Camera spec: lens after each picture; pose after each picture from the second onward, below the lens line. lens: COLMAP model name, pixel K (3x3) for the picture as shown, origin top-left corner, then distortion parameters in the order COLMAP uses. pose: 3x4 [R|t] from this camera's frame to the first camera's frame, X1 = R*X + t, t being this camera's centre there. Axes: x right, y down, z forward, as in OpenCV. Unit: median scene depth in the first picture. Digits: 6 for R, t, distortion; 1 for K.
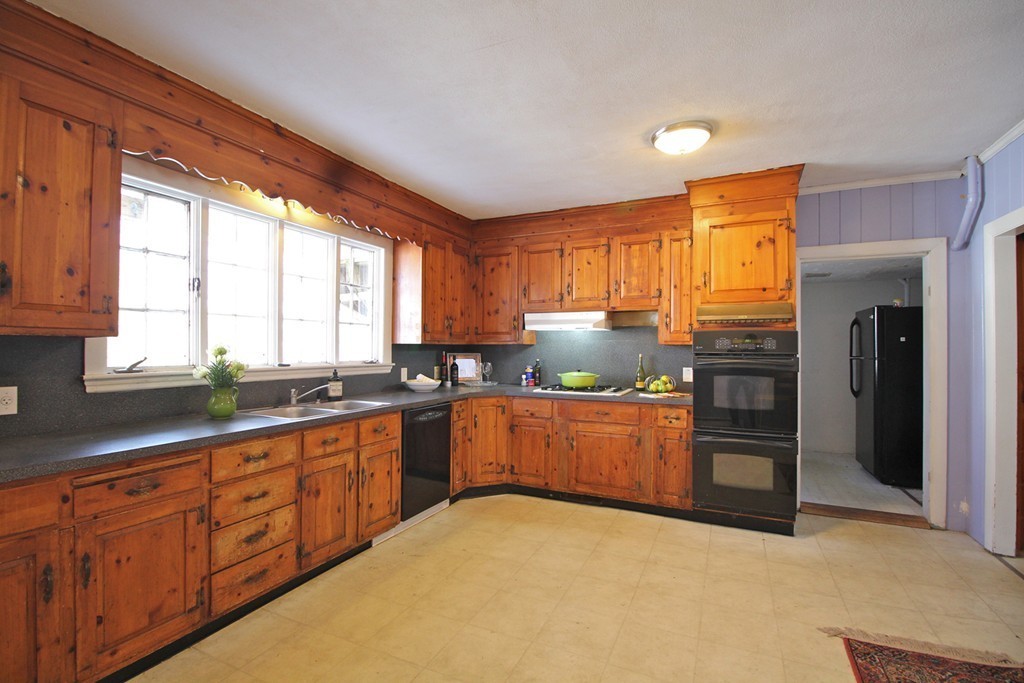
lens RADIAL K [[469.9, 0, 511.7], [0, 469.9, 343.6], [0, 0, 1]] dist [-0.004136, -0.000296]
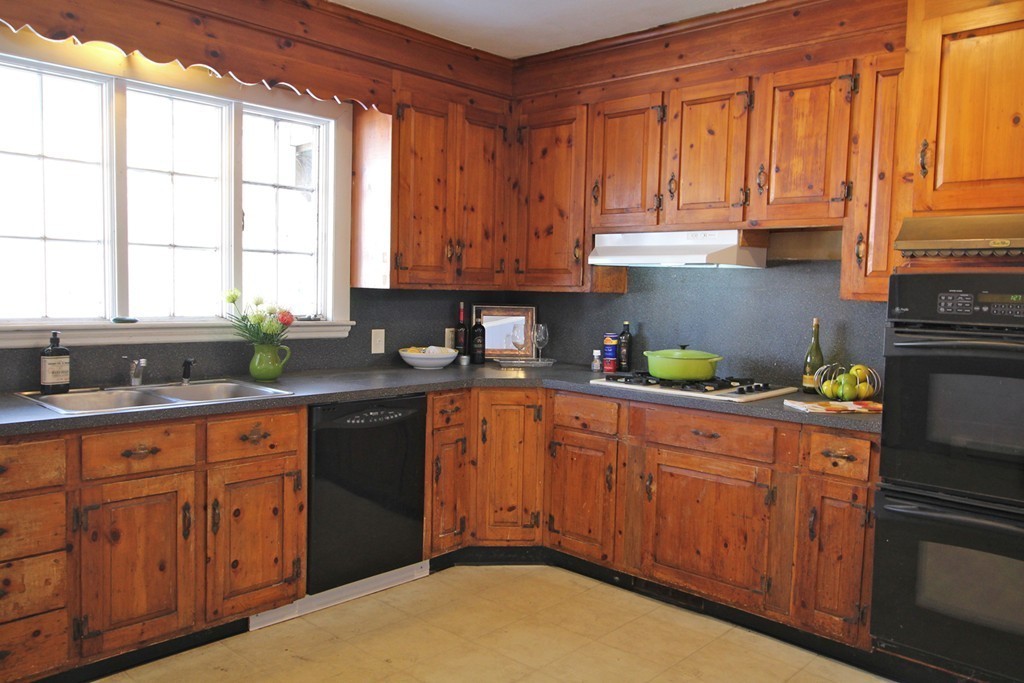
lens RADIAL K [[796.5, 0, 512.1], [0, 796.5, 340.1], [0, 0, 1]] dist [0.009066, 0.000147]
pose [[0.953366, 0.039048, -0.299279, 0.250274], [-0.017785, 0.997141, 0.073444, -0.011261], [0.301291, -0.064696, 0.951335, 0.133553]]
